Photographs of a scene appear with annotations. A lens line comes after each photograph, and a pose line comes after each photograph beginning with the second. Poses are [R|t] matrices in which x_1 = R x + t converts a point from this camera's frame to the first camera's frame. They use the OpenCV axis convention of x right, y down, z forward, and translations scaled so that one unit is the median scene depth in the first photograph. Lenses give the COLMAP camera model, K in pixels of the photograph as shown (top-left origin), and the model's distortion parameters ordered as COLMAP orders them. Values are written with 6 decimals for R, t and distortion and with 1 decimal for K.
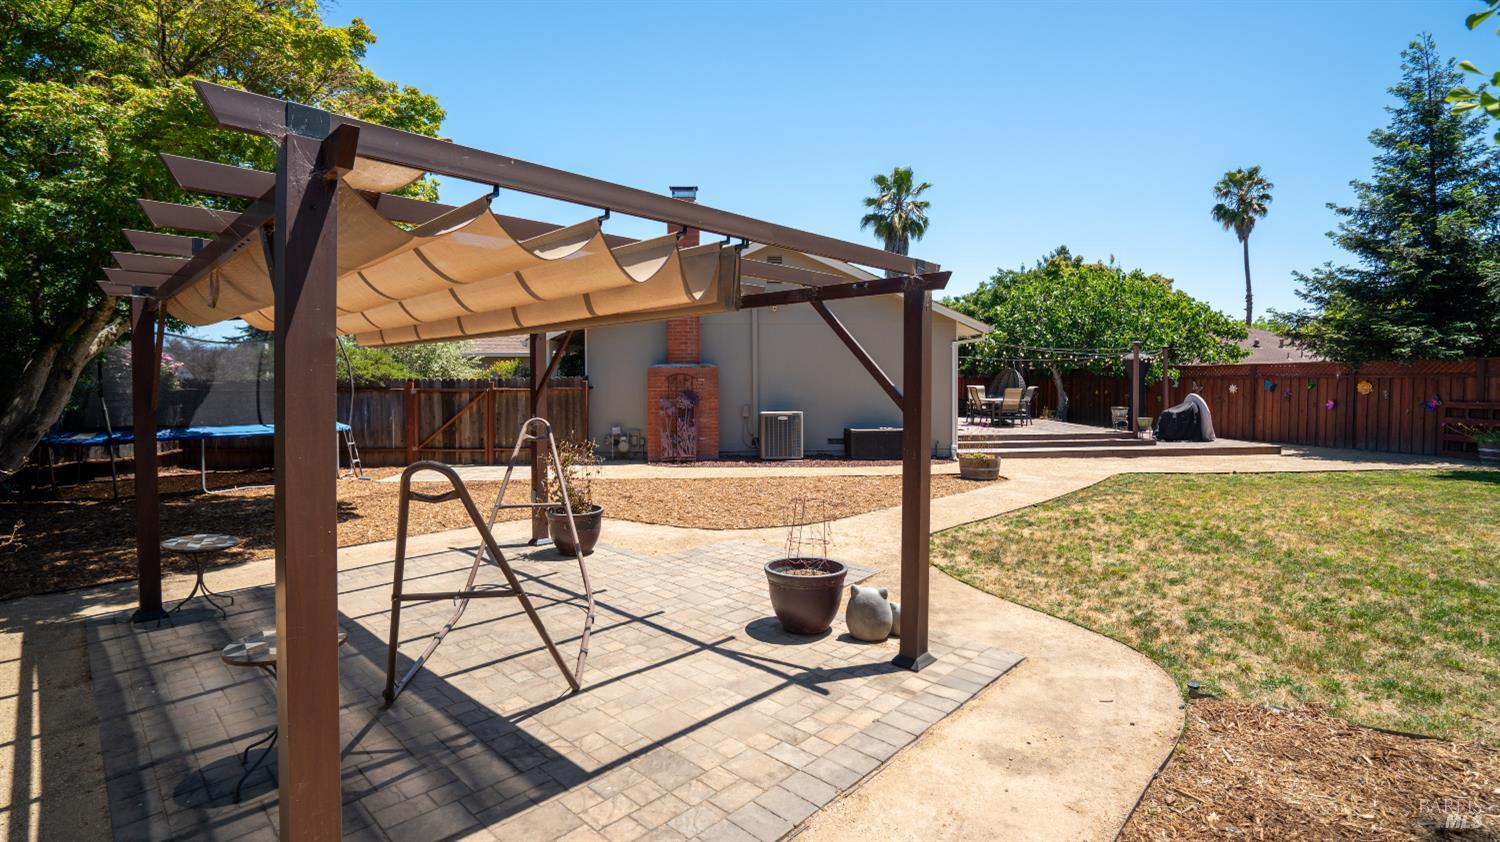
lens RADIAL K [[685.5, 0, 751.2], [0, 685.5, 408.7], [0, 0, 1]] dist [-0.039967, 0.000788]
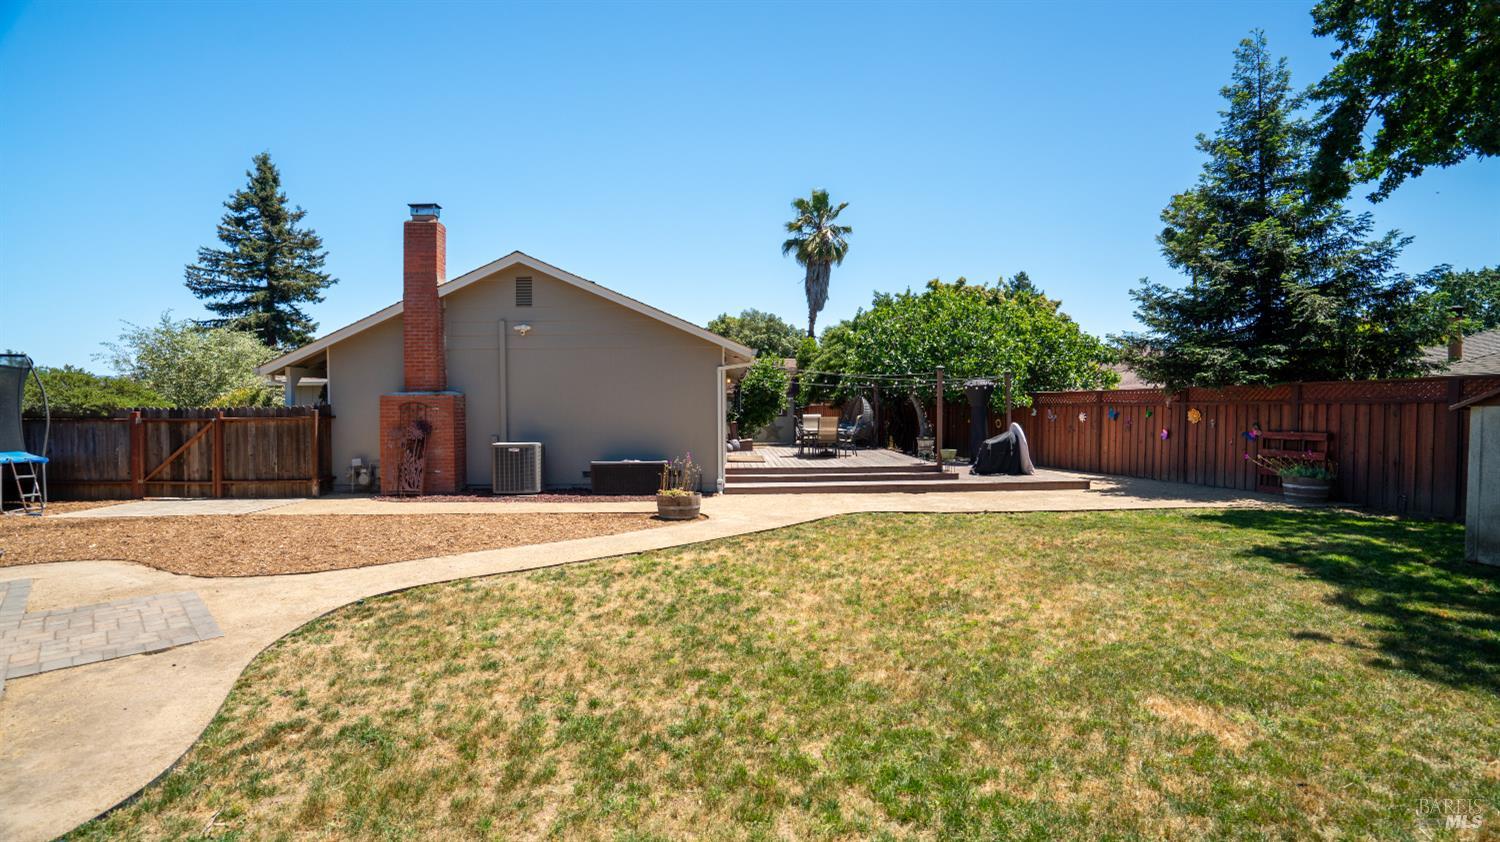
lens RADIAL K [[685.5, 0, 748.6], [0, 685.5, 430.0], [0, 0, 1]] dist [-0.039967, 0.000788]
pose [[0.999943, -0.000086, -0.010651, 0.356808], [-0.000029, 0.999942, -0.010746, -0.002830], [0.010652, 0.010746, 0.999886, 0.069638]]
